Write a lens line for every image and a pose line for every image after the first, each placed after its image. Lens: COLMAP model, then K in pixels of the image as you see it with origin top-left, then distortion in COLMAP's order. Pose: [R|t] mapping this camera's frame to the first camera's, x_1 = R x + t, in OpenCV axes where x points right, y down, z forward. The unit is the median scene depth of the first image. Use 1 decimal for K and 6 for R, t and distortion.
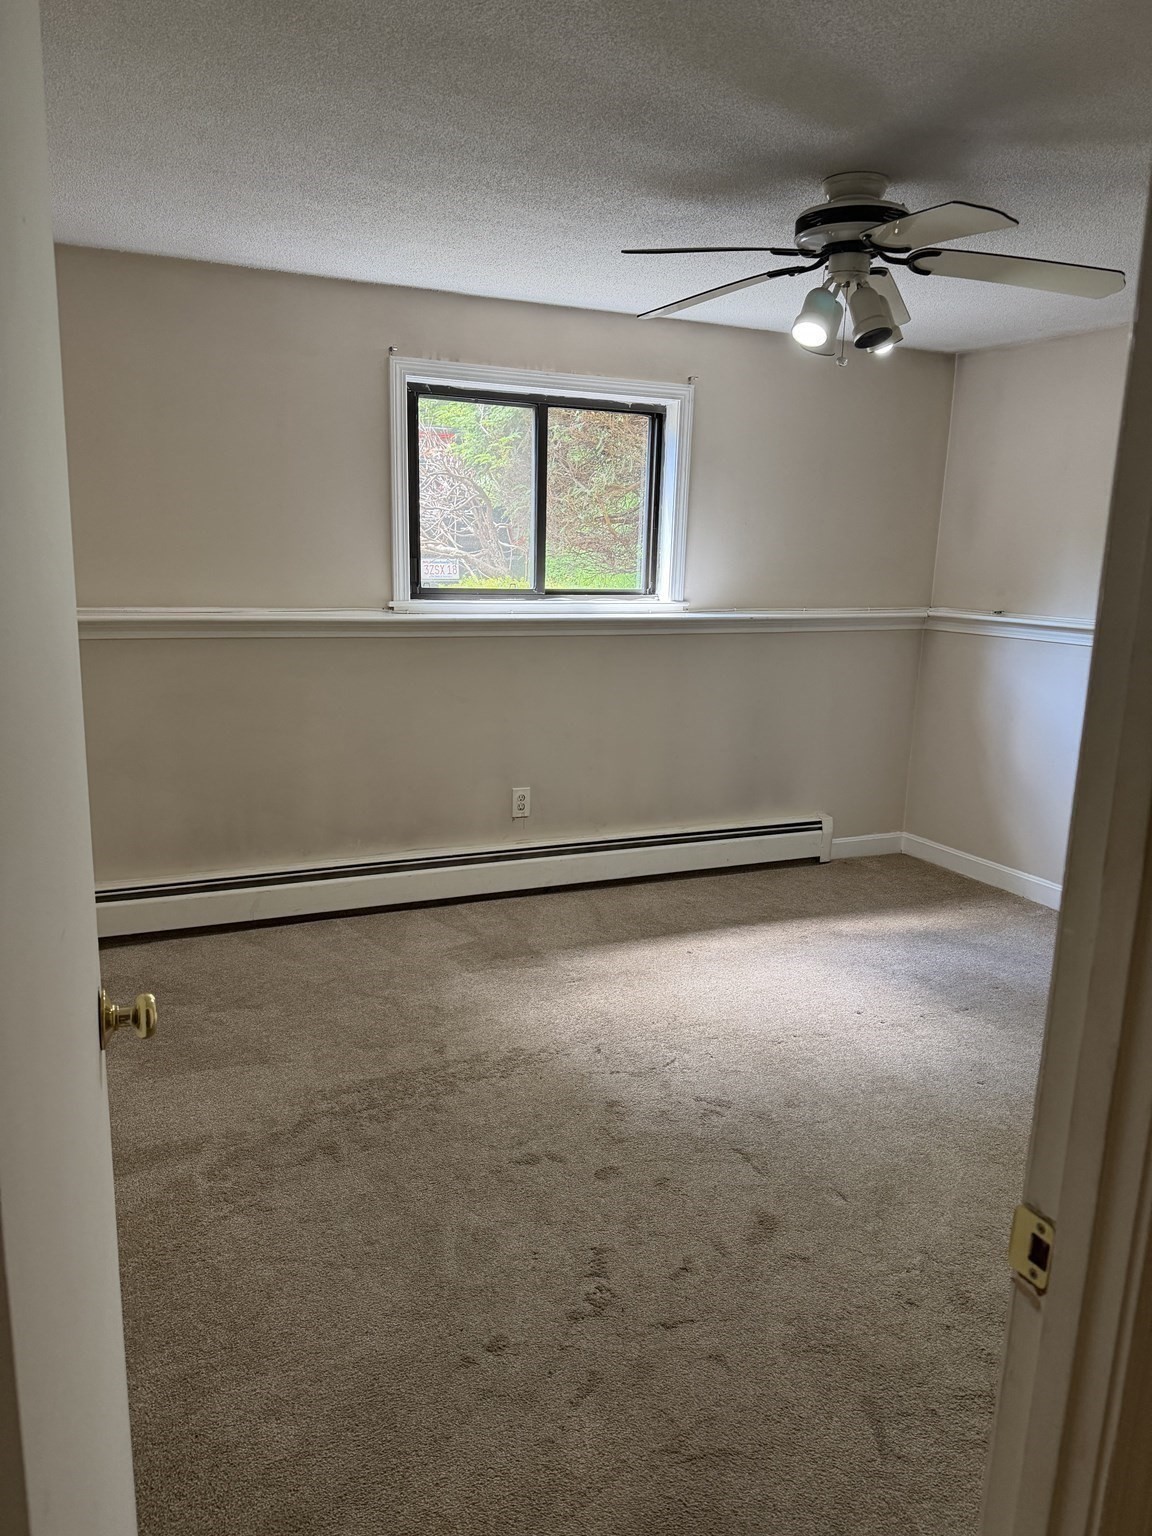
lens RADIAL K [[1093.6, 0, 571.7], [0, 1093.6, 778.2], [0, 0, 1]] dist [0.138231, -0.276184]
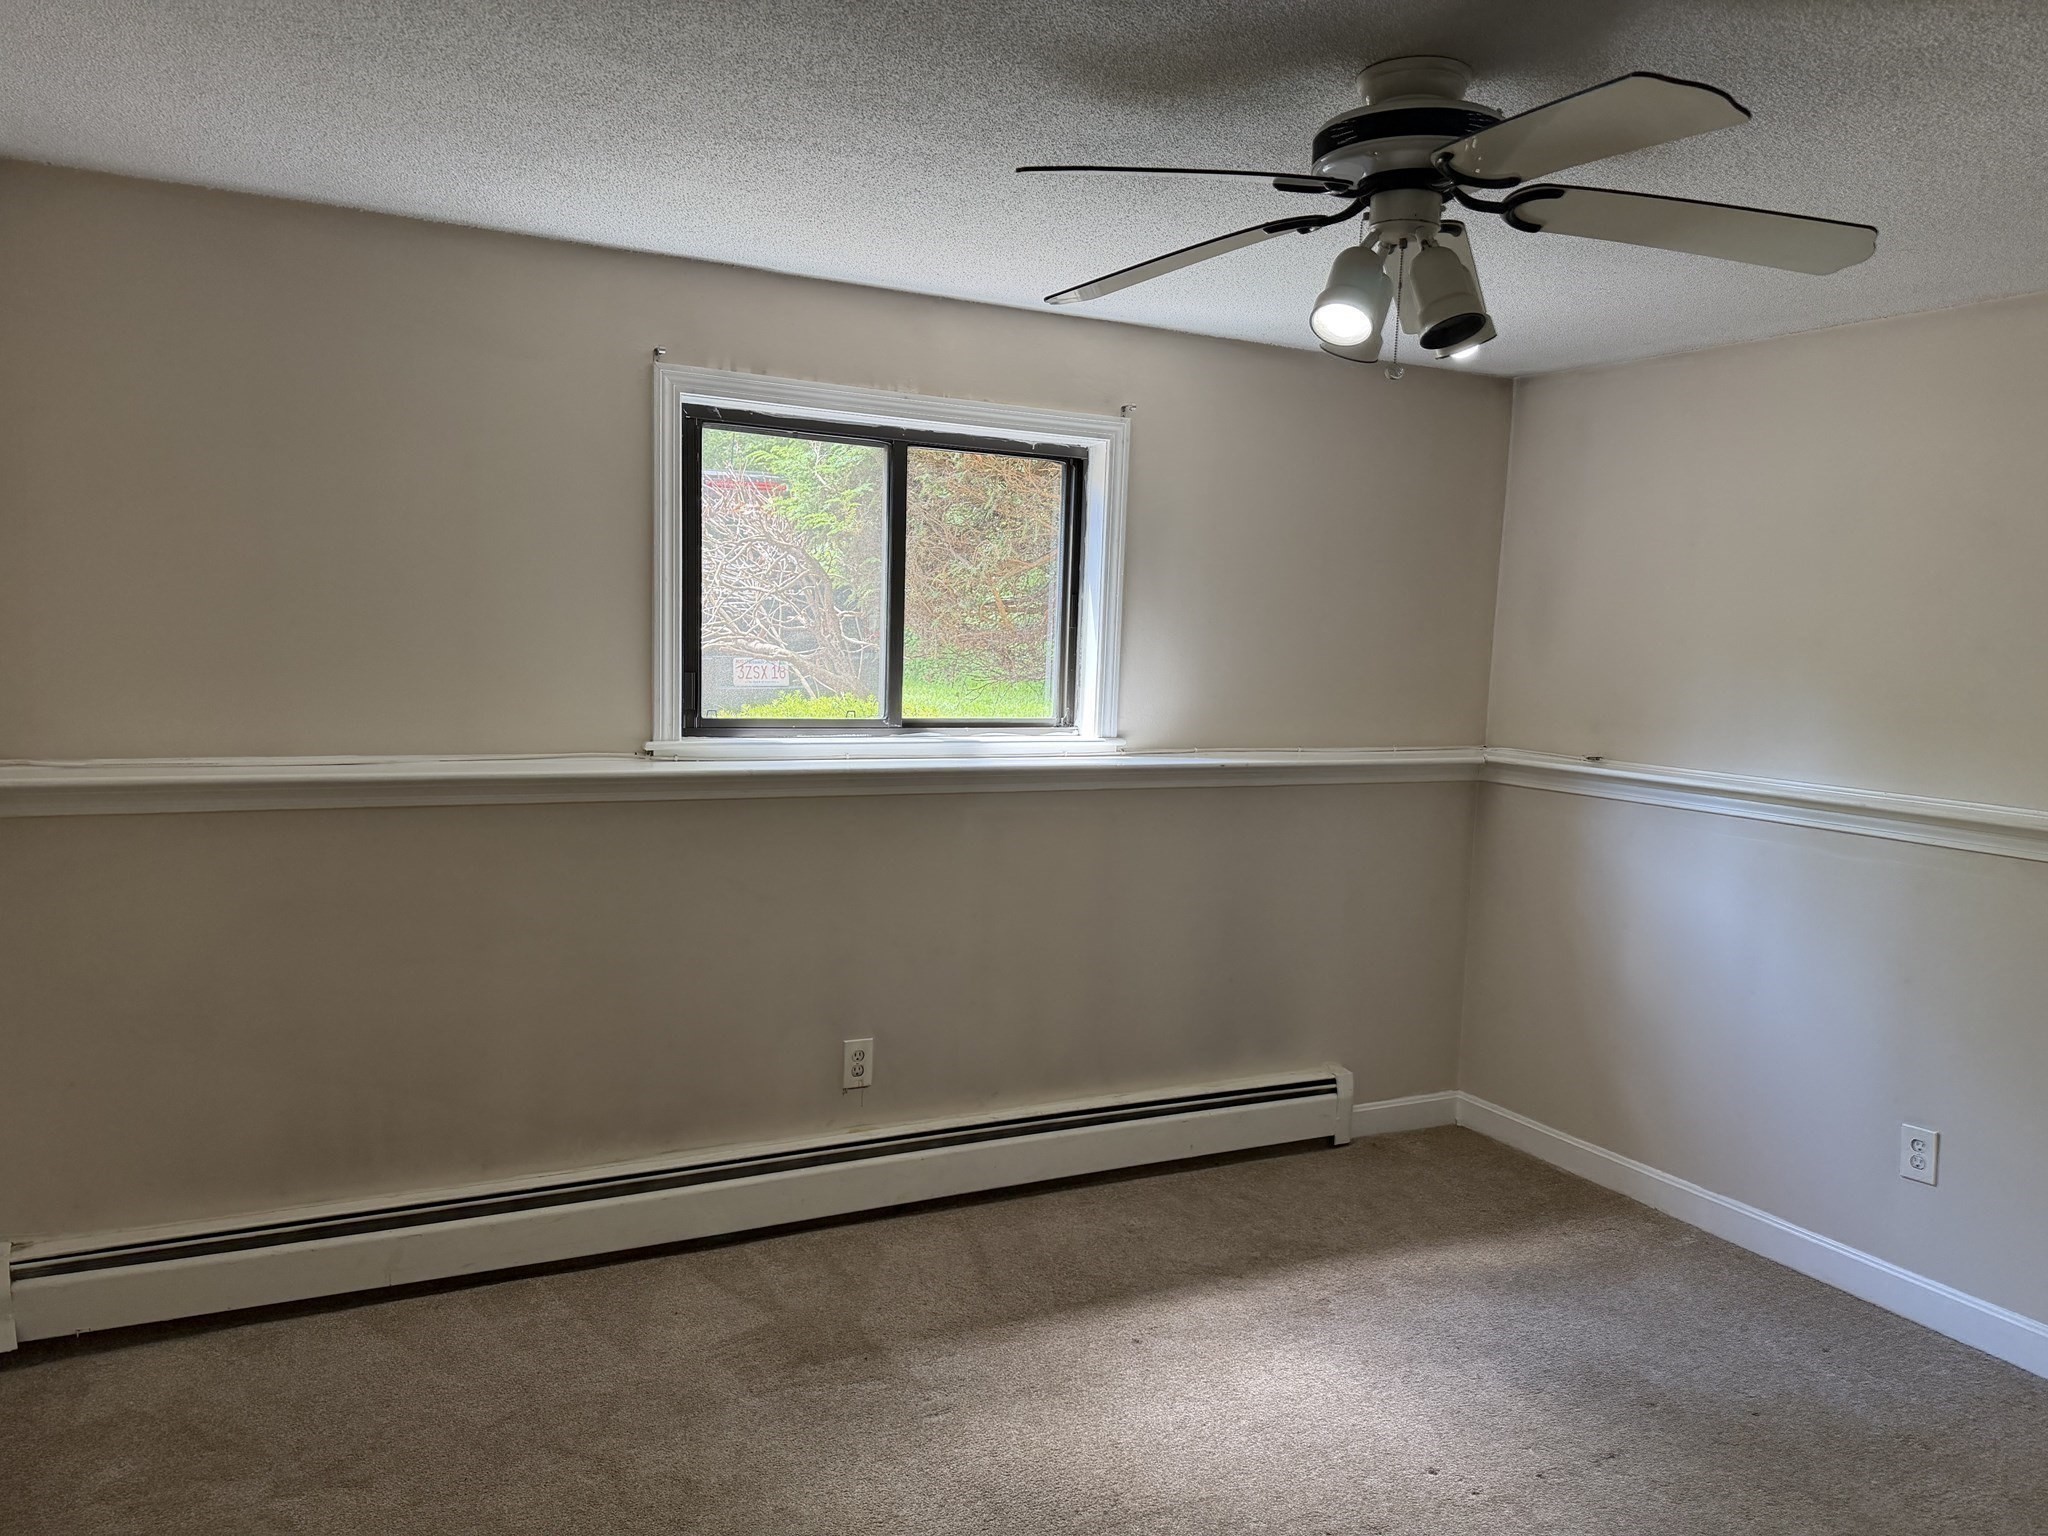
lens RADIAL K [[1458.1, 0, 1024.0], [0, 1458.1, 768.0], [0, 0, 1]] dist [0.138231, -0.276184]
pose [[0.999002, 0.004931, 0.044391, 0.009475], [0.000099, 0.993639, -0.112611, -0.051039], [-0.044664, 0.112503, 0.992647, 0.165488]]
